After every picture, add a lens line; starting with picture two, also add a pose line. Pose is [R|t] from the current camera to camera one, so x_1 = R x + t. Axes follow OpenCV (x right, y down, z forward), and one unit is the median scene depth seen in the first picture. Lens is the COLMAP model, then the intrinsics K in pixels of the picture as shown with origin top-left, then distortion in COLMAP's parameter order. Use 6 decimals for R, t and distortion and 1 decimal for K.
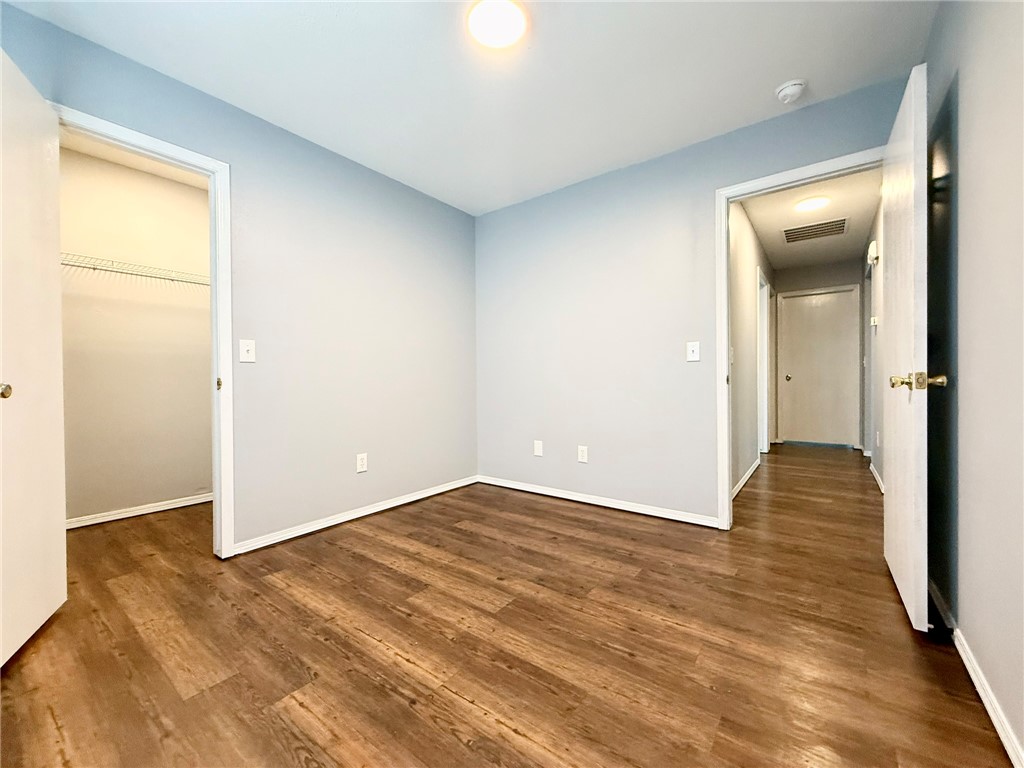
lens RADIAL K [[410.6, 0, 510.7], [0, 410.6, 382.6], [0, 0, 1]] dist [0.000697, 0.000033]
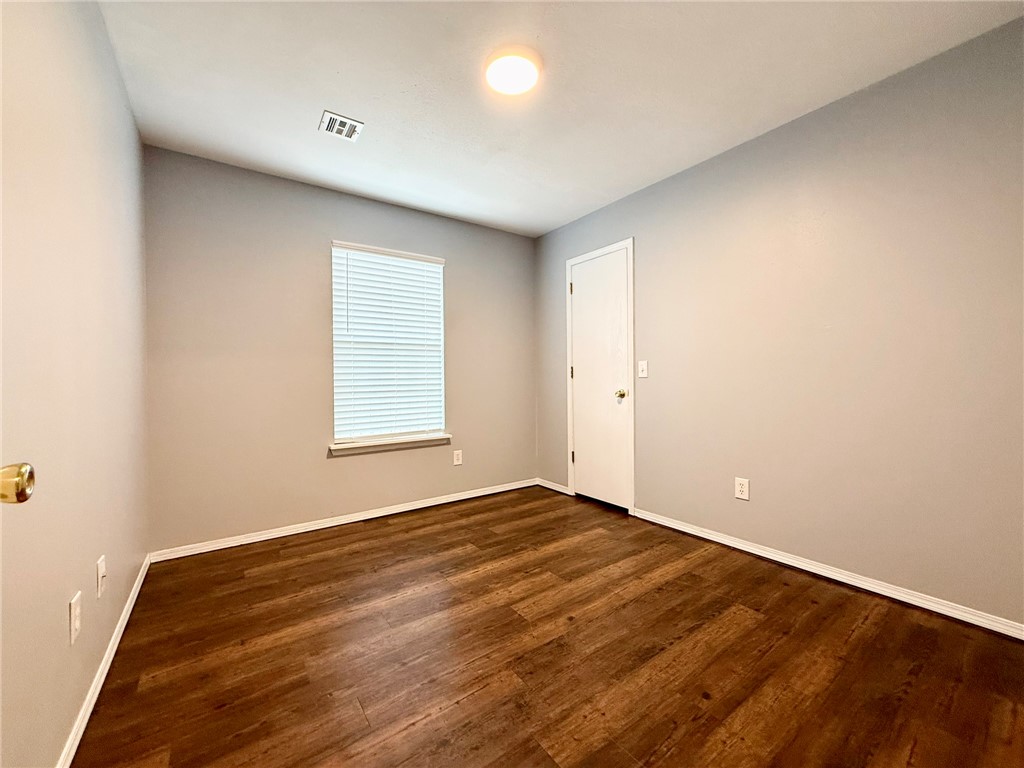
lens RADIAL K [[410.6, 0, 510.7], [0, 410.6, 382.6], [0, 0, 1]] dist [0.000697, 0.000033]
pose [[-0.295220, 0.016299, -0.955290, 0.818239], [0.002948, 0.999865, 0.016149, -0.060097], [0.955425, 0.001952, -0.295229, 1.056529]]
